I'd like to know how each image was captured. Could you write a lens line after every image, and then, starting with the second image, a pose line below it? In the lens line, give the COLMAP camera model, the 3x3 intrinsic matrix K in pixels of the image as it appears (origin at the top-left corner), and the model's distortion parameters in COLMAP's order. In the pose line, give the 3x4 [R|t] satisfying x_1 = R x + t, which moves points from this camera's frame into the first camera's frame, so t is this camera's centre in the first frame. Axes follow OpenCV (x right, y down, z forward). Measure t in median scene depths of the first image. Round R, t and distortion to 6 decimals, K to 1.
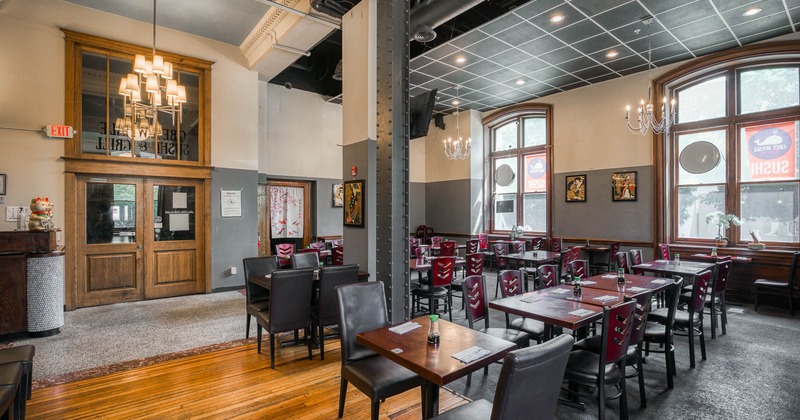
lens RADIAL K [[373.7, 0, 418.4], [0, 373.7, 211.5], [0, 0, 1]] dist [-0.018509, 0.000804]
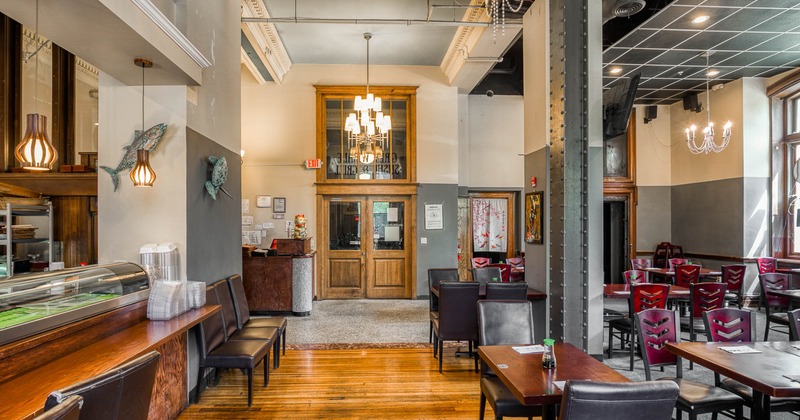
lens RADIAL K [[417.8, 0, 377.7], [0, 417.8, 222.9], [0, 0, 1]] dist [-0.019841, 0.002978]
pose [[0.786065, 0.000548, -0.618143, 0.115399], [0.000214, 0.999999, 0.001158, -0.006416], [0.618143, -0.001042, 0.786065, -0.032411]]
